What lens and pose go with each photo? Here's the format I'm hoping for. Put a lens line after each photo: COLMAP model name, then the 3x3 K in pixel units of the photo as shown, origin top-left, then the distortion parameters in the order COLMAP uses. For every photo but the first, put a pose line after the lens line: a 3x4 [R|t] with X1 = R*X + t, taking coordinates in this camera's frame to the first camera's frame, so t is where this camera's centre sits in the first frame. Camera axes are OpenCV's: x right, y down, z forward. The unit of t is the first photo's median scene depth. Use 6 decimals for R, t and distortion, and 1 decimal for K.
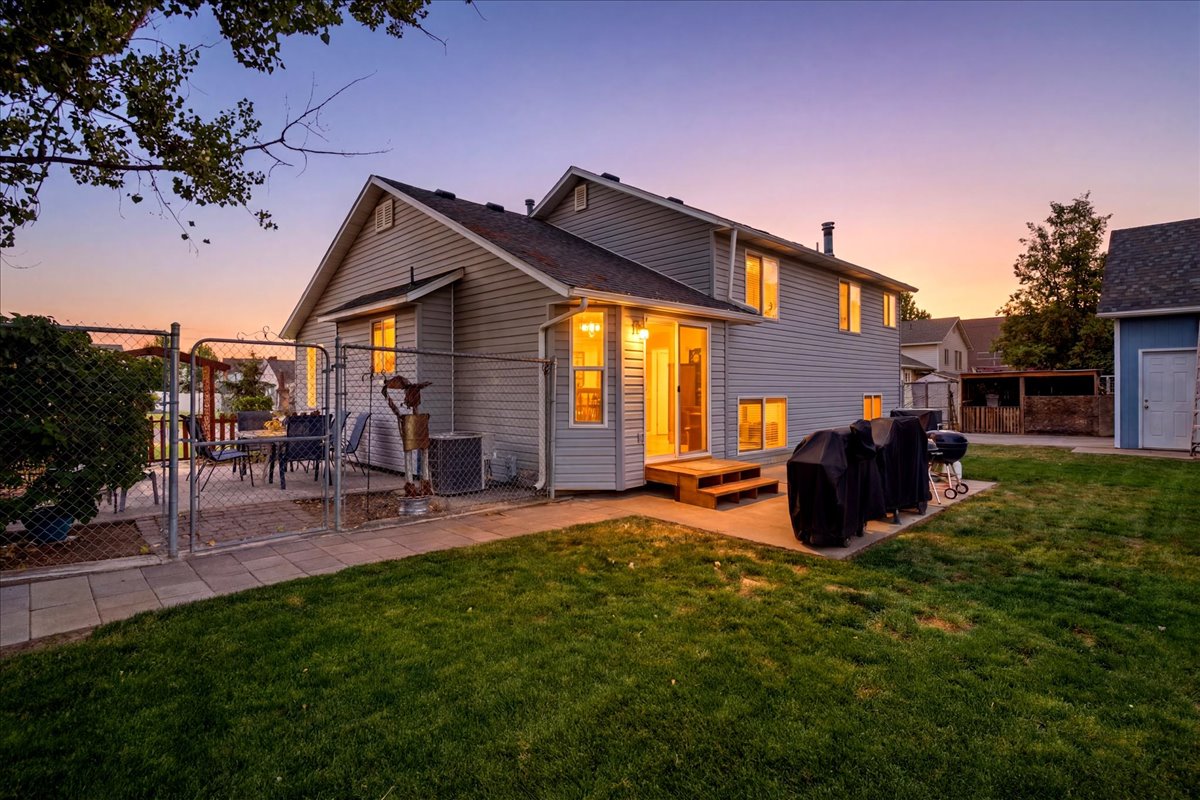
lens RADIAL K [[585.9, 0, 599.4], [0, 585.9, 402.1], [0, 0, 1]] dist [0.003634, -0.000206]
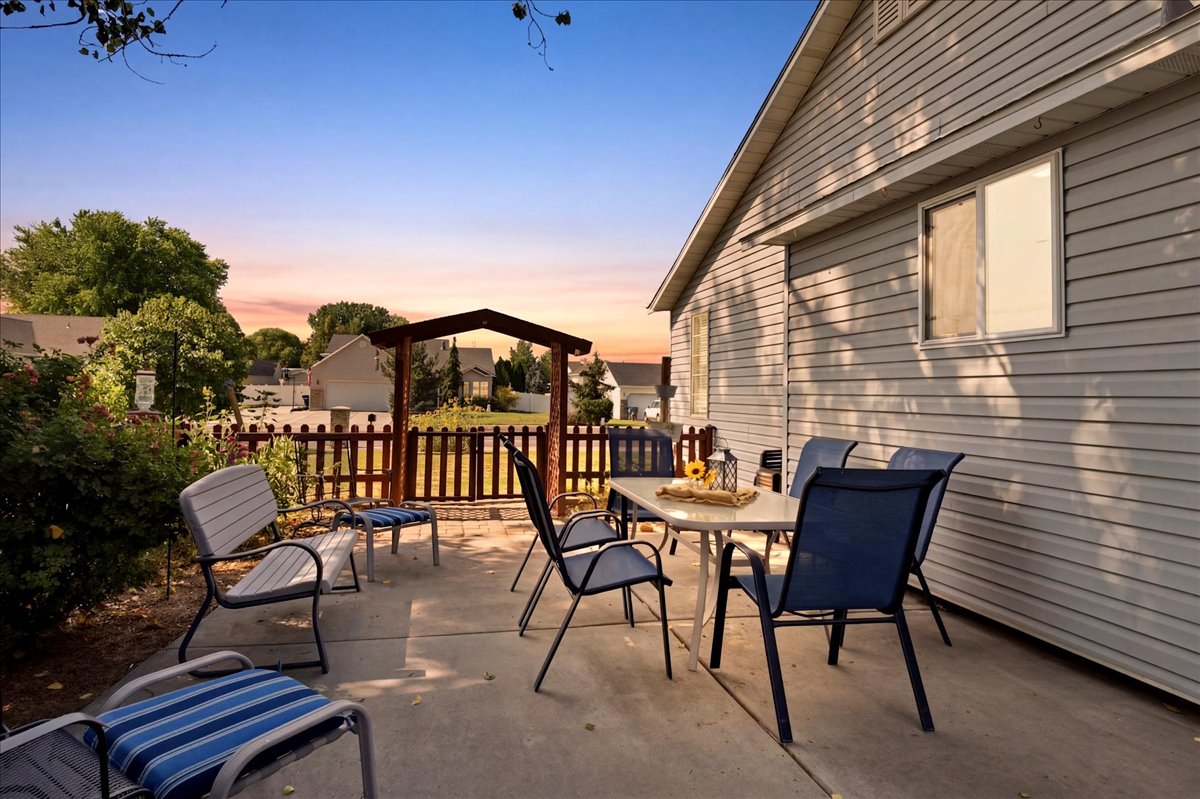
lens RADIAL K [[585.9, 0, 599.4], [0, 585.9, 401.6], [0, 0, 1]] dist [0.003634, -0.000206]
pose [[0.870146, 0.010781, -0.492676, -0.318479], [-0.014658, 0.999885, -0.004008, -0.004280], [0.492576, 0.010710, 0.870204, 0.474259]]
